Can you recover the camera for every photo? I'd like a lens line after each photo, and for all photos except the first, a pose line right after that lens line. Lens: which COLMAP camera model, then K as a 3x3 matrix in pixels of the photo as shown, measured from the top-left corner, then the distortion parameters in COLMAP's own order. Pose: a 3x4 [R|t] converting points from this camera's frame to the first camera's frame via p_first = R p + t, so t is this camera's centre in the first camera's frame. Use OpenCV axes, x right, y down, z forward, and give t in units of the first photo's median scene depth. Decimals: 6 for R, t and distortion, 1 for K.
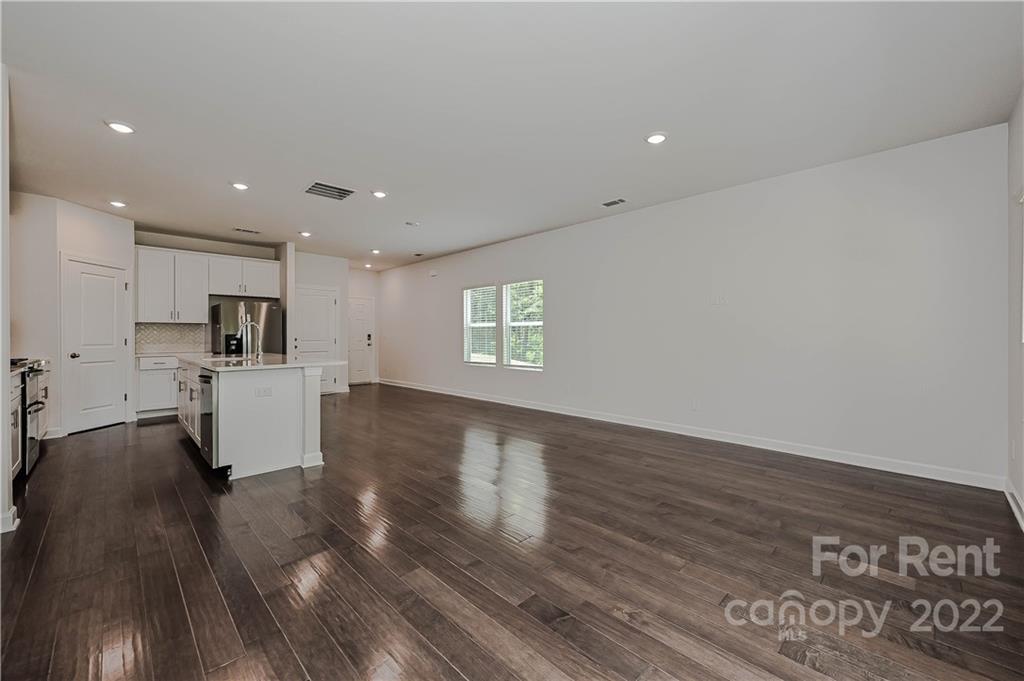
lens RADIAL K [[404.9, 0, 509.8], [0, 404.9, 335.3], [0, 0, 1]] dist [0.000006, -0.000265]
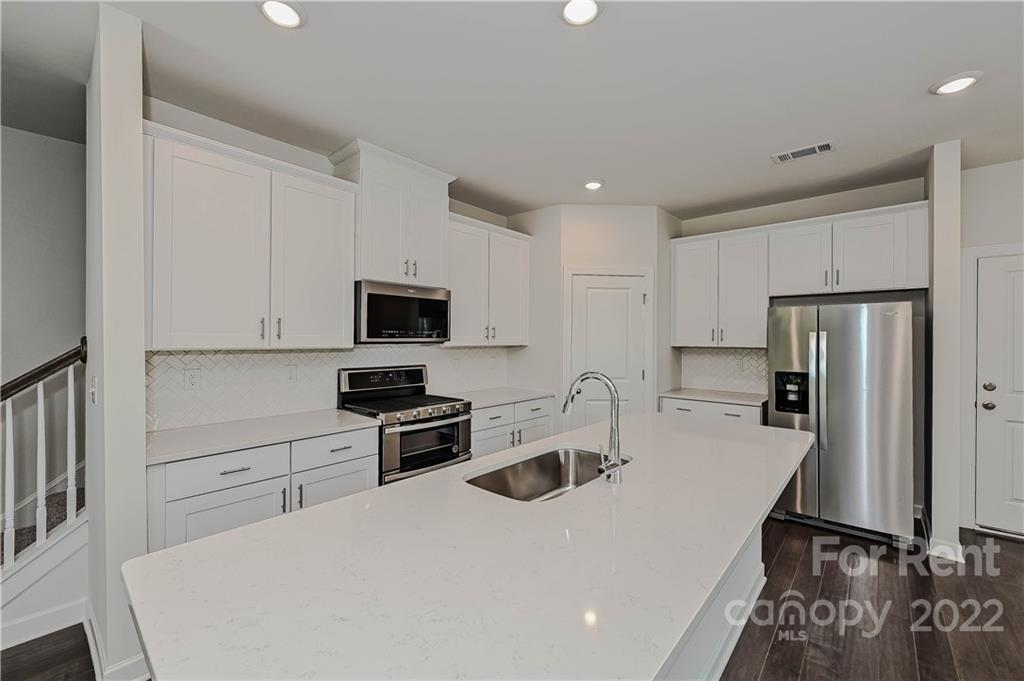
lens RADIAL K [[418.7, 0, 512.0], [0, 418.7, 340.5], [0, 0, 1]] dist [0.001138, -0.000145]
pose [[0.073410, 0.006581, -0.997280, -0.186288], [-0.006333, 0.999961, 0.006133, -0.042256], [0.997282, 0.005865, 0.073449, 0.612573]]
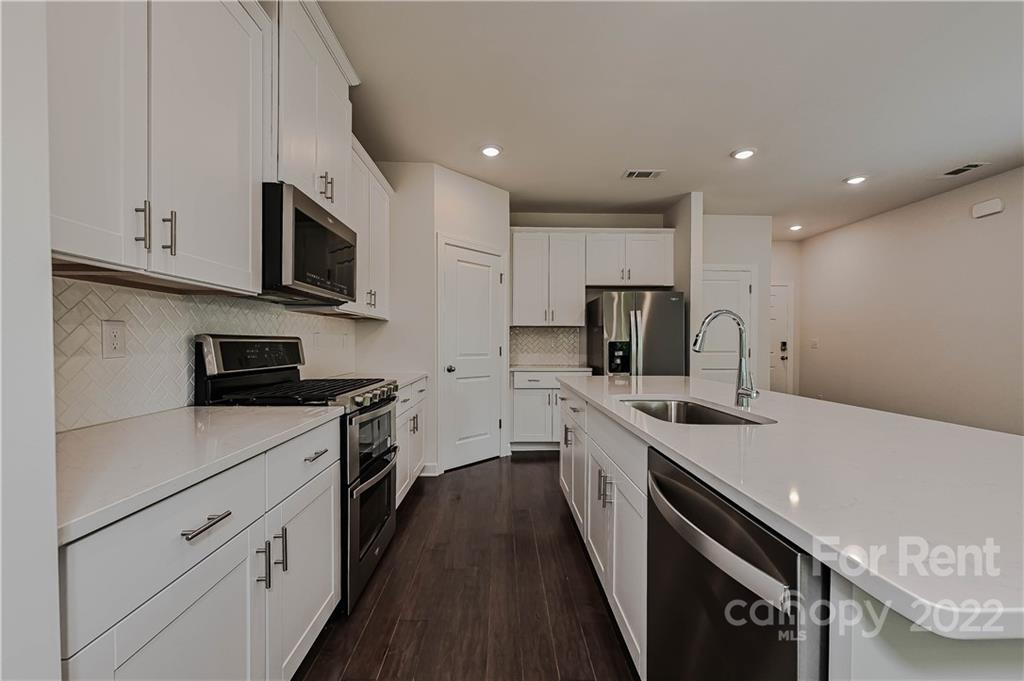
lens RADIAL K [[407.6, 0, 510.4], [0, 407.6, 345.0], [0, 0, 1]] dist [0.001212, -0.000007]
pose [[0.728742, 0.007847, -0.684743, -0.355542], [-0.003875, 0.999966, 0.007335, -0.000927], [0.684777, -0.002692, 0.728748, 0.393594]]
